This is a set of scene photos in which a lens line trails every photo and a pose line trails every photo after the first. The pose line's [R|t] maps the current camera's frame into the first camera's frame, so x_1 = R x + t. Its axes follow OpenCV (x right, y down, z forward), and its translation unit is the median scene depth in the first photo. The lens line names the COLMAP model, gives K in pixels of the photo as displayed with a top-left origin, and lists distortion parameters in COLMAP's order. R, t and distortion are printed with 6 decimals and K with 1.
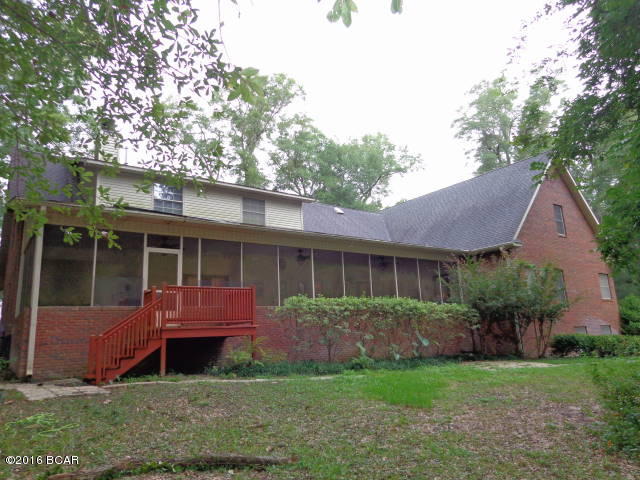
lens RADIAL K [[452.9, 0, 320.0], [0, 452.9, 240.0], [0, 0, 1]] dist [0.004037, 0.005565]
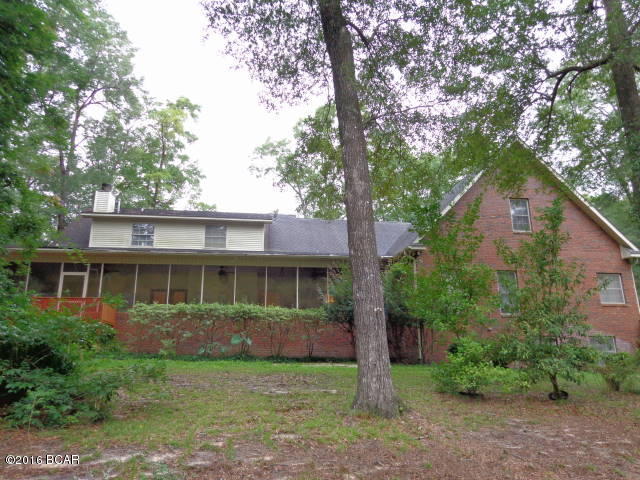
lens RADIAL K [[452.9, 0, 320.0], [0, 452.9, 240.0], [0, 0, 1]] dist [0.004037, 0.005565]
pose [[0.855747, -0.105980, -0.506423, 0.699250], [0.070239, 0.993531, -0.089229, 0.066782], [0.512604, 0.040787, 0.857656, 0.115633]]
